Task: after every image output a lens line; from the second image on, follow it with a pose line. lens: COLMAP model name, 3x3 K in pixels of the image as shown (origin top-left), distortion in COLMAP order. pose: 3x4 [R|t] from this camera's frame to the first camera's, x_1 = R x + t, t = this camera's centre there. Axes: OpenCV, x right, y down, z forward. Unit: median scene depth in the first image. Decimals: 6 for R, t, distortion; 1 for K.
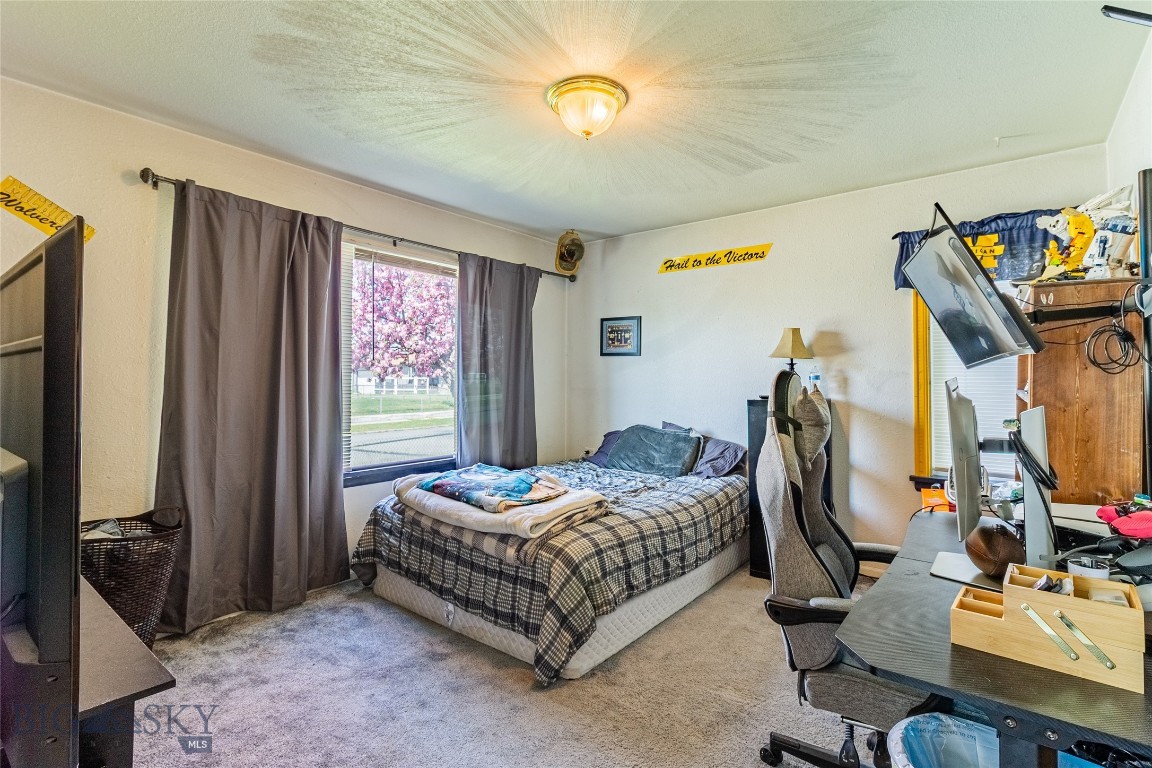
lens RADIAL K [[559.8, 0, 590.0], [0, 559.8, 369.8], [0, 0, 1]] dist [0.014245, -0.000198]
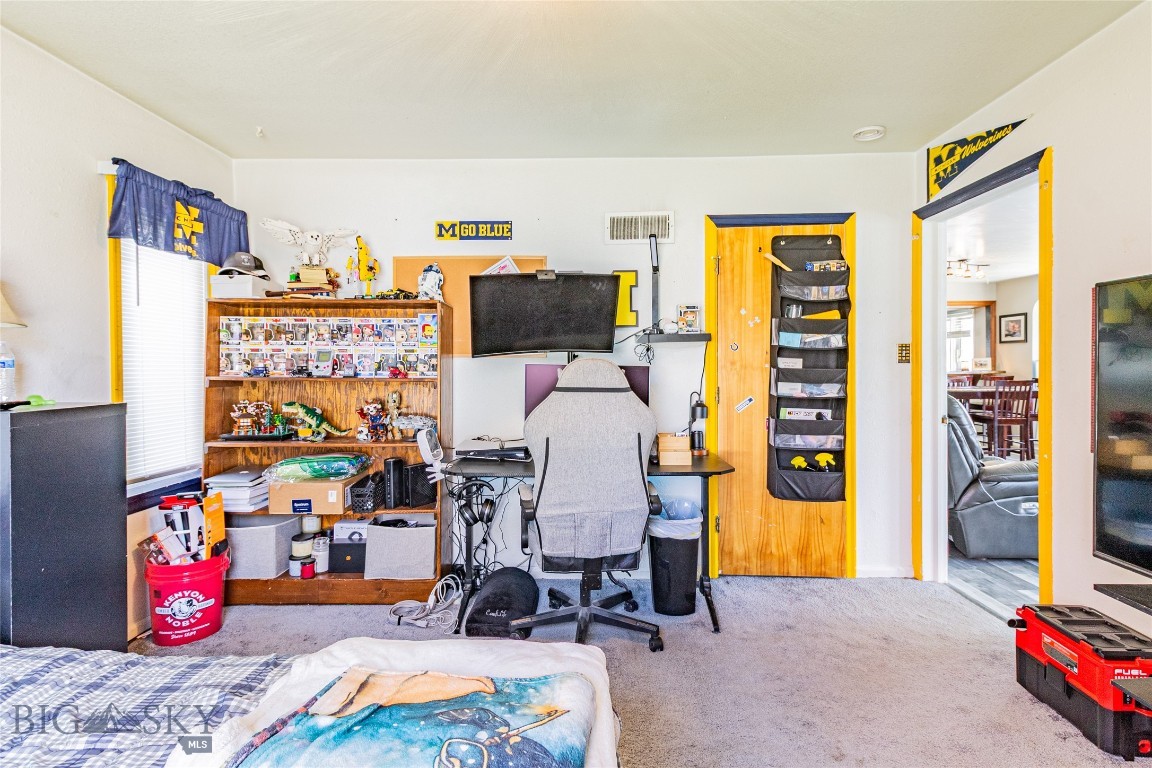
lens RADIAL K [[559.8, 0, 590.0], [0, 559.8, 369.8], [0, 0, 1]] dist [0.014245, -0.000198]
pose [[-0.611297, -0.007982, 0.791361, -0.310172], [-0.012120, 0.999926, 0.000723, 0.011115], [-0.791308, -0.009149, -0.611349, 0.799942]]
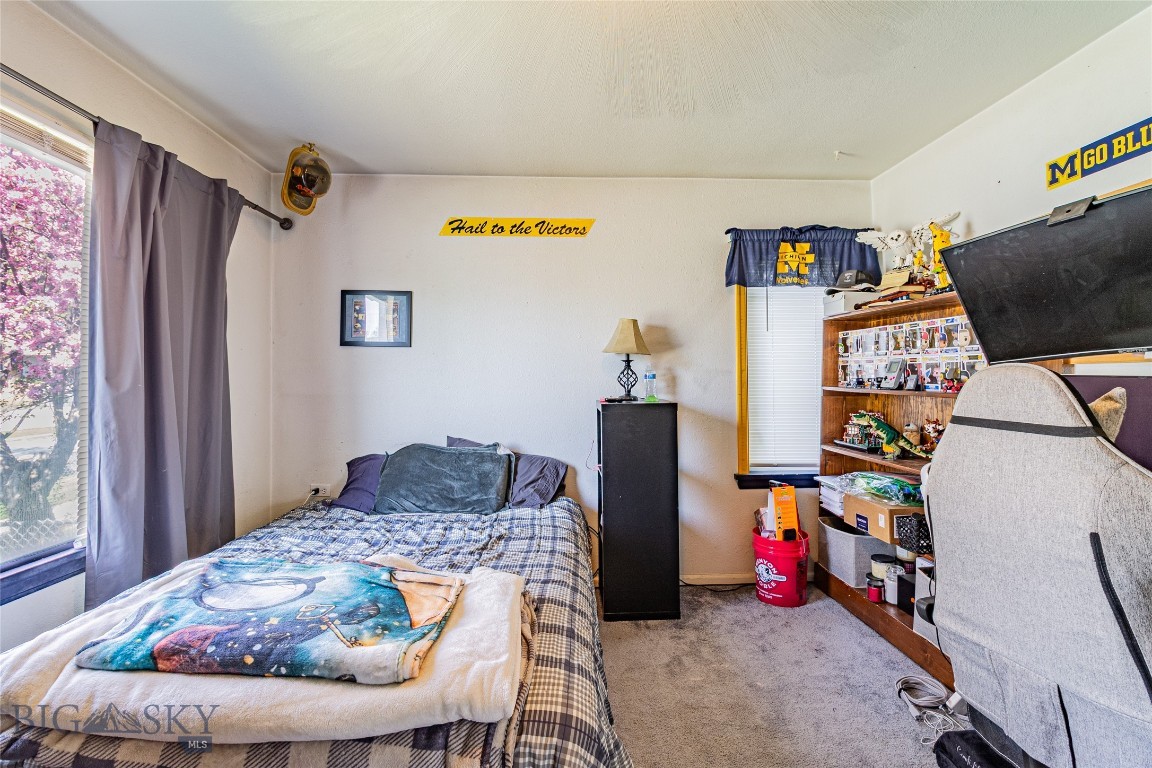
lens RADIAL K [[541.4, 0, 579.6], [0, 541.4, 368.4], [0, 0, 1]] dist [0.002402, -0.000229]
pose [[0.759194, 0.005846, 0.650839, -0.220086], [-0.004952, 0.999983, -0.003205, 0.004135], [-0.650846, -0.000790, 0.759209, 0.376354]]
